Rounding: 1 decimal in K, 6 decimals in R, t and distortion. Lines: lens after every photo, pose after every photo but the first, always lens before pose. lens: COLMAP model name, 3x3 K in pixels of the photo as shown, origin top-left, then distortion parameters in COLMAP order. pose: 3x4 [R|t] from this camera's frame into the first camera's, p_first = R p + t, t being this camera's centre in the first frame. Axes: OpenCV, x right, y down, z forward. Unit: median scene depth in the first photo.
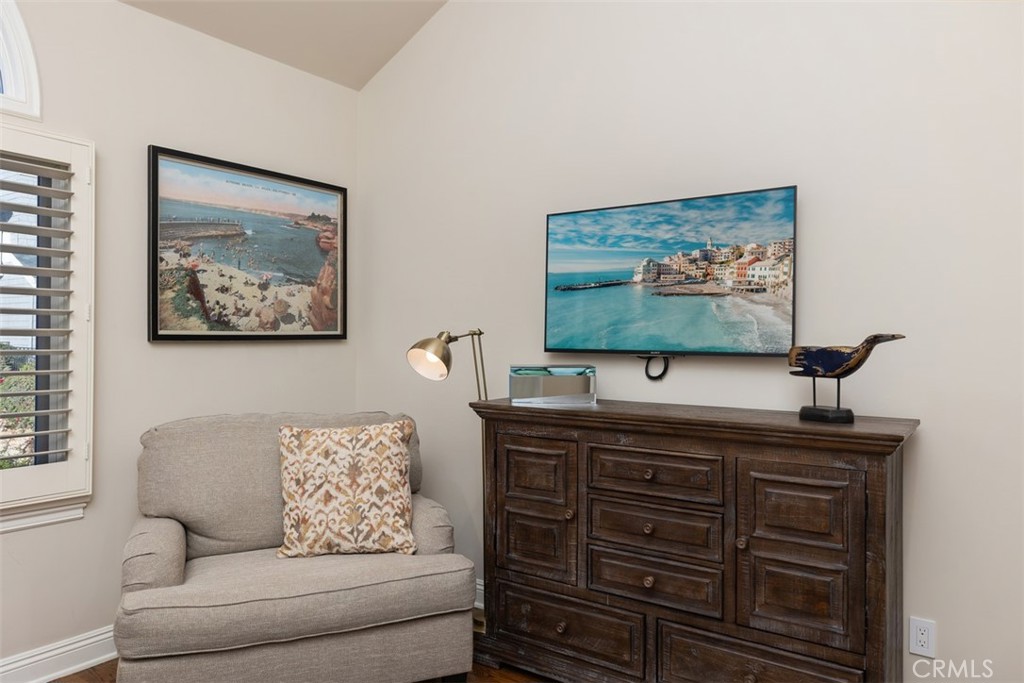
lens RADIAL K [[698.1, 0, 512.7], [0, 698.1, 339.8], [0, 0, 1]] dist [0.004918, 0.002152]
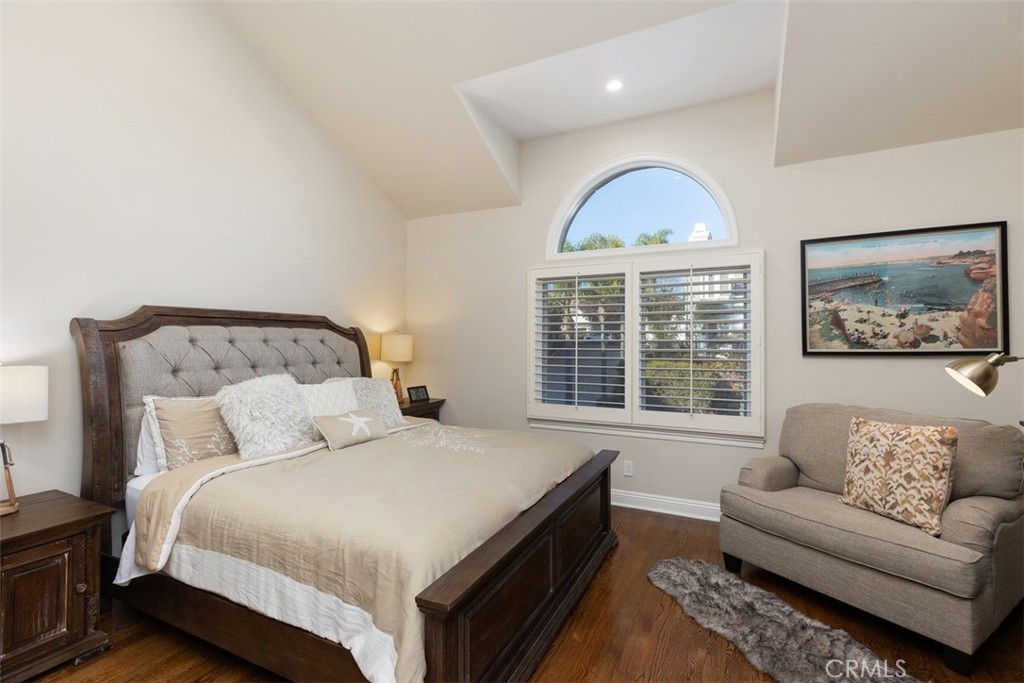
lens RADIAL K [[466.2, 0, 509.4], [0, 466.2, 338.4], [0, 0, 1]] dist [-0.001541, 0.000175]
pose [[0.150278, -0.015130, -0.988528, 0.543953], [0.002529, 0.999886, -0.014919, -0.027126], [0.988641, -0.000258, 0.150299, 0.140473]]
